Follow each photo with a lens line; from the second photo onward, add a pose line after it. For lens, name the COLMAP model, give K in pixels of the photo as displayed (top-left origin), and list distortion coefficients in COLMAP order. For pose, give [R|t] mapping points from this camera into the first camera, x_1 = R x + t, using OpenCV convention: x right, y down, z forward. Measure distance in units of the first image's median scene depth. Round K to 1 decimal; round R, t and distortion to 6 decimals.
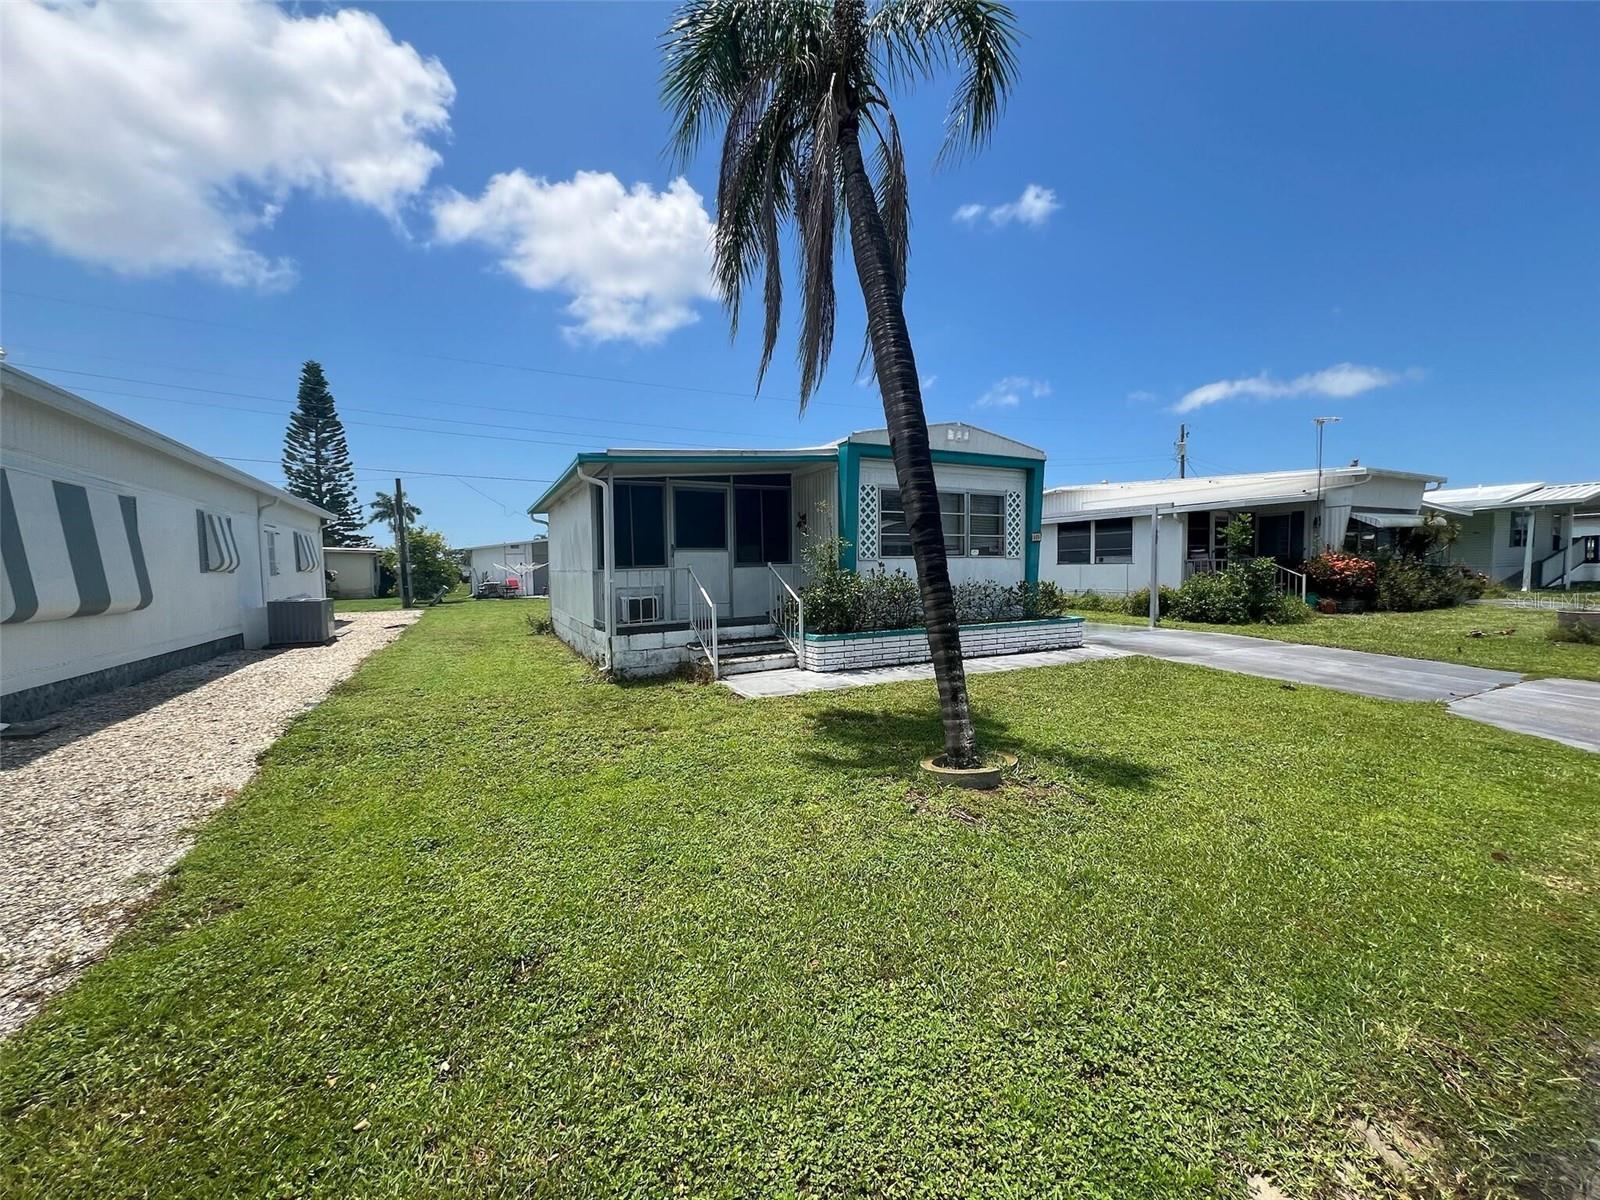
lens RADIAL K [[640.6, 0, 800.2], [0, 640.6, 604.6], [0, 0, 1]] dist [-0.001910, 0.000816]
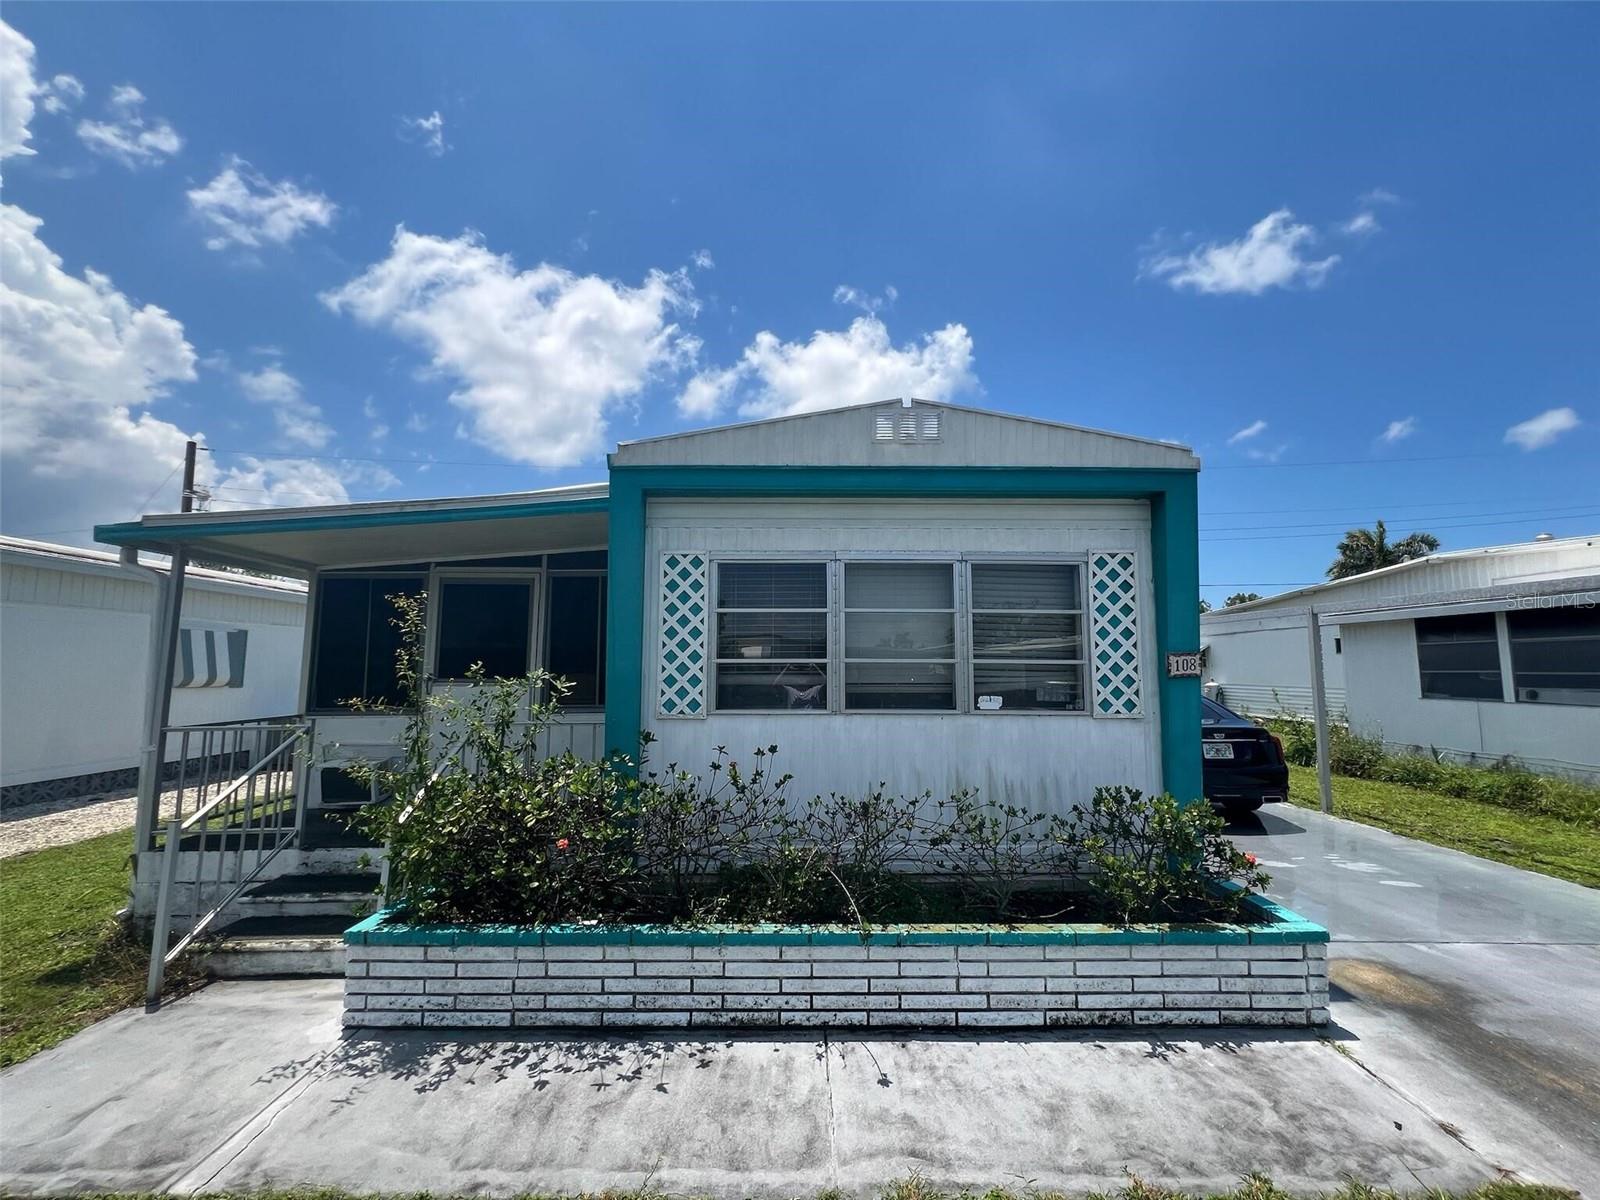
lens RADIAL K [[640.6, 0, 800.2], [0, 640.6, 604.6], [0, 0, 1]] dist [-0.001910, 0.000816]
pose [[0.891713, -0.027014, -0.451795, 0.350710], [-0.041695, 0.989069, -0.141433, -0.080378], [0.450677, 0.144956, 0.880840, 0.573387]]
